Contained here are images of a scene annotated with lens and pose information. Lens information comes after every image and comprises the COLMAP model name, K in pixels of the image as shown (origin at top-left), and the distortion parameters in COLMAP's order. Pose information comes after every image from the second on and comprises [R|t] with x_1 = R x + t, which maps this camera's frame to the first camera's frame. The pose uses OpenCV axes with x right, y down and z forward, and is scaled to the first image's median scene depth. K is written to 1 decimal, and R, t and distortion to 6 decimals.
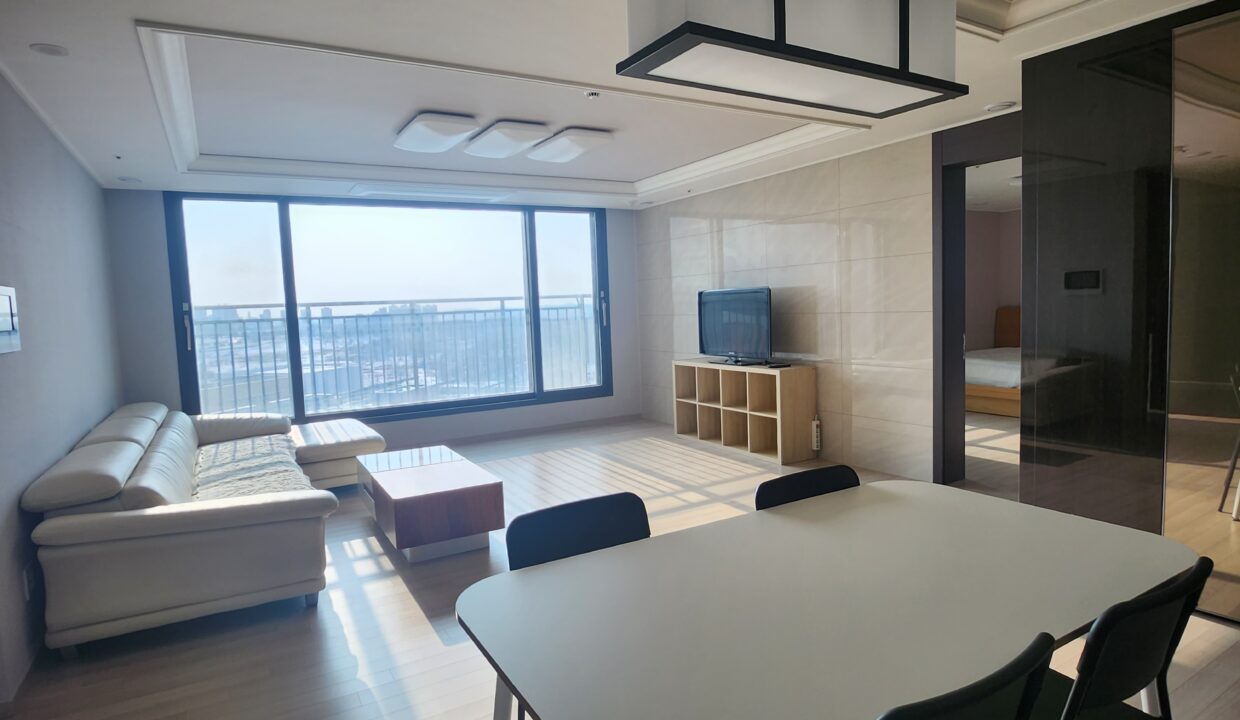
lens RADIAL K [[668.4, 0, 607.5], [0, 668.4, 364.6], [0, 0, 1]] dist [-0.028105, -0.000052]
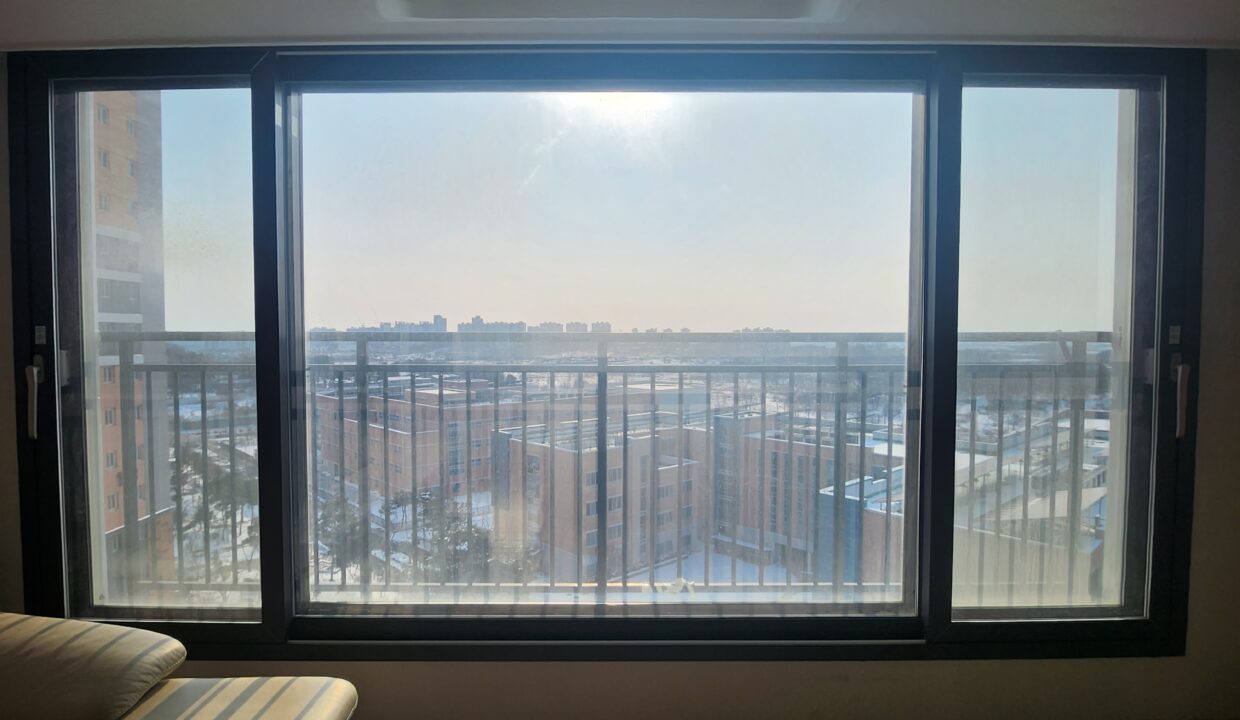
lens RADIAL K [[668.4, 0, 607.5], [0, 668.4, 364.6], [0, 0, 1]] dist [-0.028105, -0.000052]
pose [[0.864593, 0.050271, -0.499952, -0.085942], [-0.078035, 0.996344, -0.034765, -0.062250], [0.496377, 0.069071, 0.865355, 0.625071]]
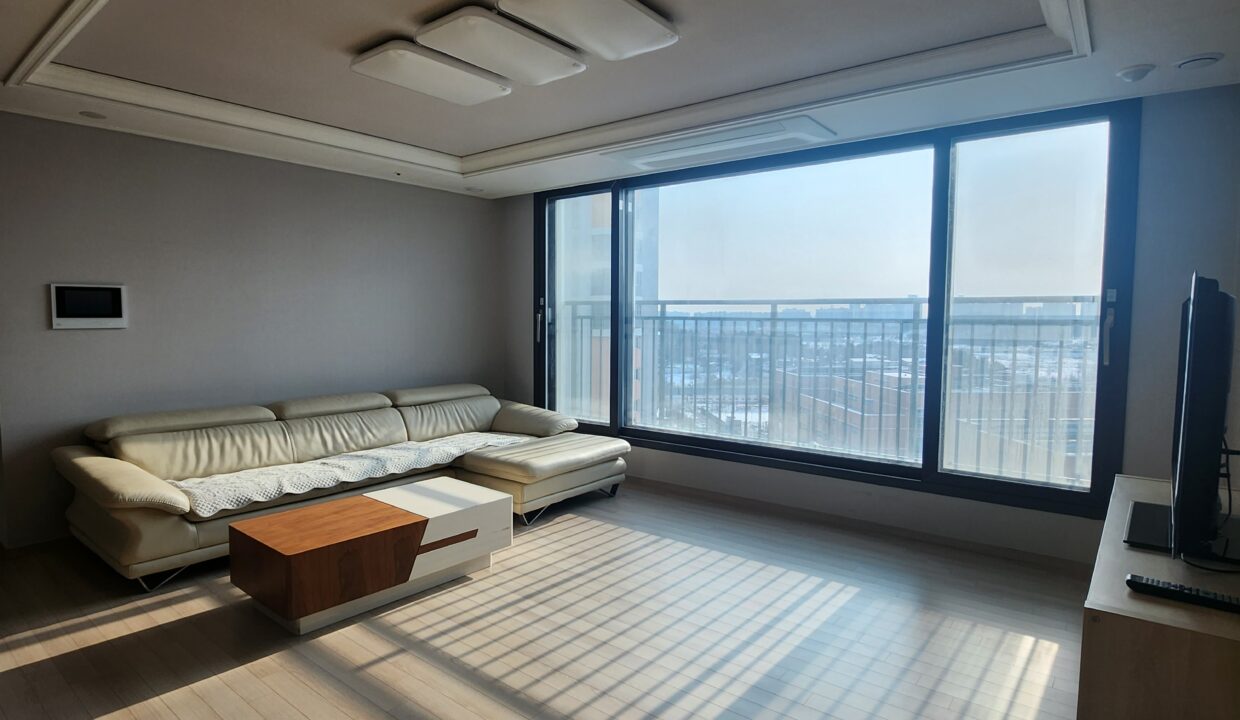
lens RADIAL K [[668.4, 0, 607.5], [0, 668.4, 364.6], [0, 0, 1]] dist [-0.028105, -0.000052]
pose [[0.351593, 0.106430, -0.930083, 0.306415], [-0.103885, 0.991816, 0.074224, -0.059046], [0.930371, 0.070525, 0.359772, 0.548351]]
